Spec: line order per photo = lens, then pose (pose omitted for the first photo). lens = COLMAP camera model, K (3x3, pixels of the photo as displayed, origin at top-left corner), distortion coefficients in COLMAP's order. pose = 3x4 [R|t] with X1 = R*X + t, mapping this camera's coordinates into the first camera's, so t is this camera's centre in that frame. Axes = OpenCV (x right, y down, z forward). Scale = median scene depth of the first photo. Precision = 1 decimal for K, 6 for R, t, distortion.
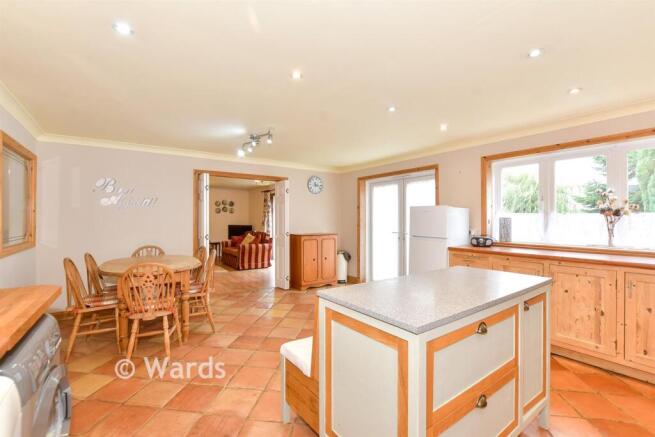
lens RADIAL K [[288.9, 0, 327.5], [0, 288.9, 218.5], [0, 0, 1]] dist [-0.017914, -0.000017]
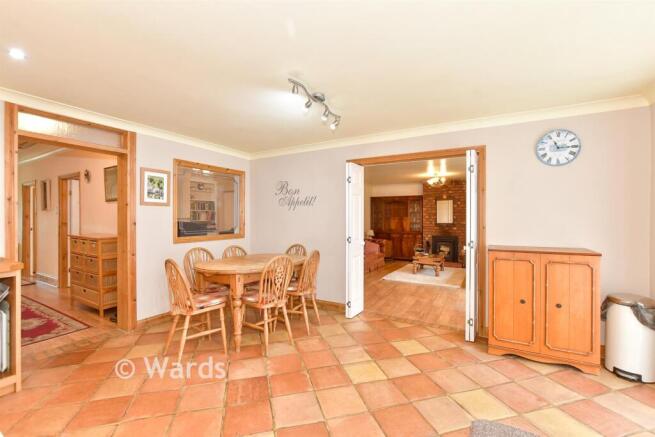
lens RADIAL K [[288.9, 0, 327.5], [0, 288.9, 218.5], [0, 0, 1]] dist [-0.017914, -0.000017]
pose [[0.414508, -0.000234, -0.910046, 0.252056], [-0.001816, 0.999998, -0.001085, 0.003823], [0.910044, 0.002102, 0.414507, 0.496405]]
